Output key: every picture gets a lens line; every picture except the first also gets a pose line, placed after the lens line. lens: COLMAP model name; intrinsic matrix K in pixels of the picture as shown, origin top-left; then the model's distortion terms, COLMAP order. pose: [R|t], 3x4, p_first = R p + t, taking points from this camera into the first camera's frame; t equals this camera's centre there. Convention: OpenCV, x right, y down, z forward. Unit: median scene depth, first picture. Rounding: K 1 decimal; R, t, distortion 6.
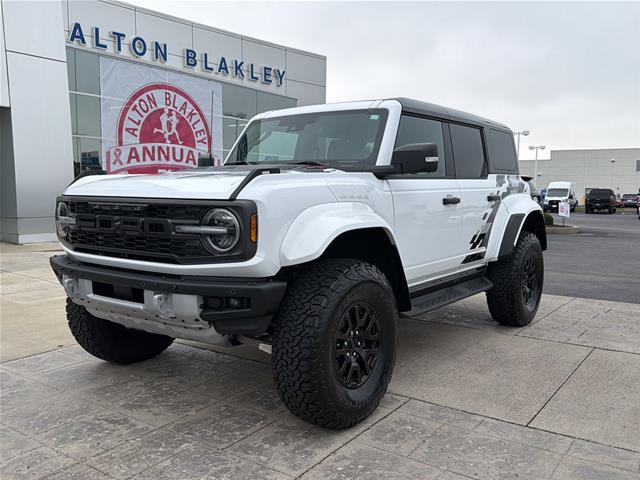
lens RADIAL K [[570.5, 0, 320.0], [0, 570.5, 240.0], [0, 0, 1]] dist [0.161801, -0.326574]
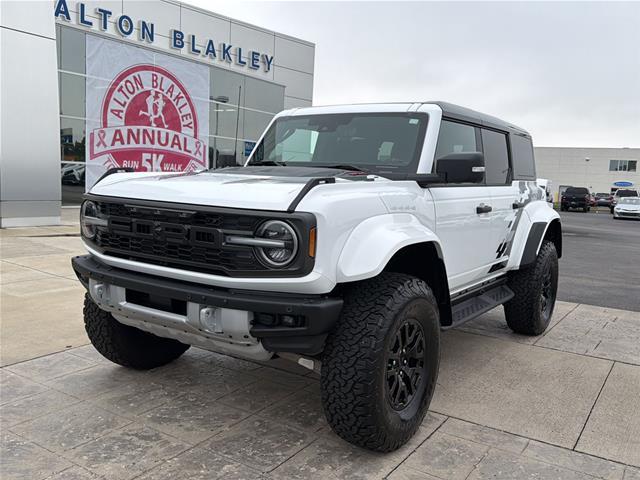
lens RADIAL K [[570.5, 0, 320.0], [0, 570.5, 240.0], [0, 0, 1]] dist [0.161801, -0.326574]
pose [[0.998418, 0.032575, 0.045825, -0.099112], [-0.033581, 0.999208, 0.021361, -0.030664], [-0.045093, -0.022866, 0.998721, 0.039869]]
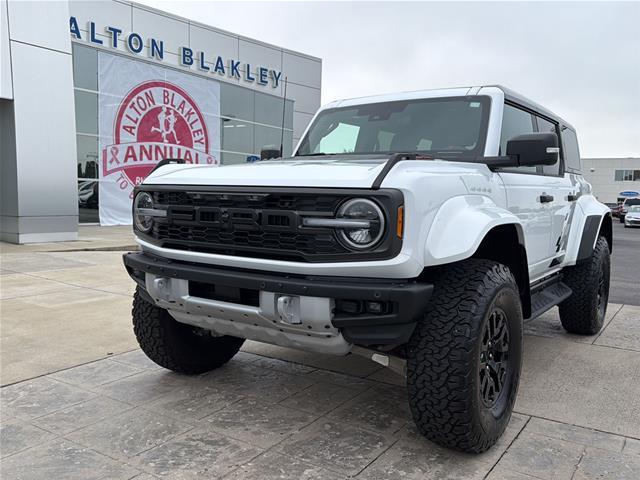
lens RADIAL K [[570.5, 0, 320.0], [0, 570.5, 240.0], [0, 0, 1]] dist [0.161801, -0.326574]
pose [[0.999168, 0.011639, 0.039084, -0.183010], [-0.011280, 0.999892, -0.009396, 0.011451], [-0.039189, 0.008947, 0.999192, 0.094833]]
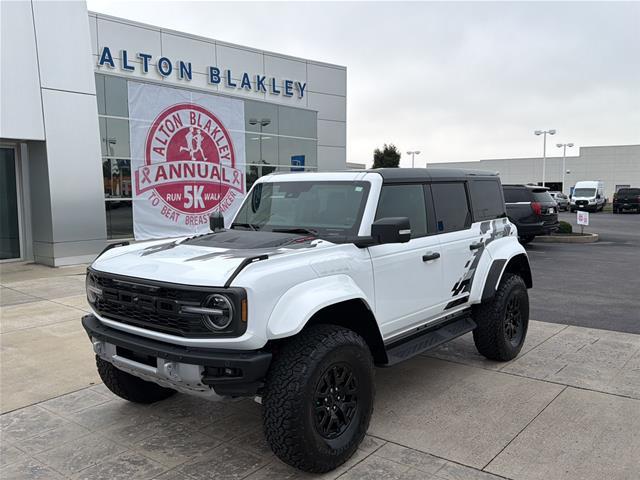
lens RADIAL K [[570.5, 0, 320.0], [0, 570.5, 240.0], [0, 0, 1]] dist [0.161801, -0.326574]
pose [[0.998729, -0.010776, -0.049247, 0.072508], [0.011015, 0.999929, 0.004570, -0.117959], [0.049194, -0.005106, 0.998776, -0.141605]]
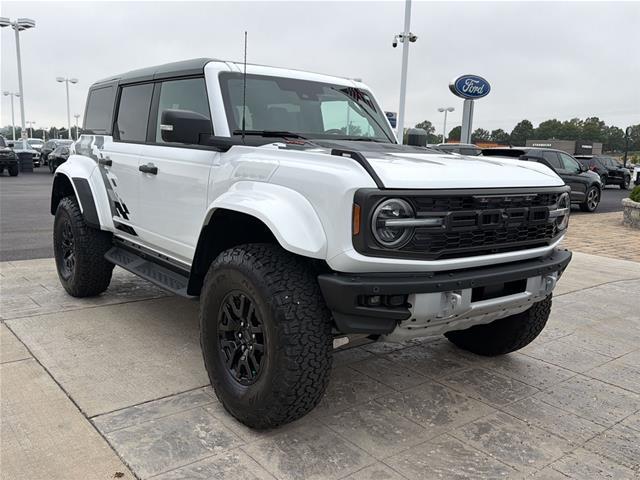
lens RADIAL K [[570.5, 0, 320.0], [0, 570.5, 240.0], [0, 0, 1]] dist [0.161801, -0.326574]
pose [[0.264766, -0.148214, 0.952854, -1.006351], [0.053407, 0.988855, 0.138974, -0.103850], [-0.962833, 0.014093, 0.269731, 0.794522]]
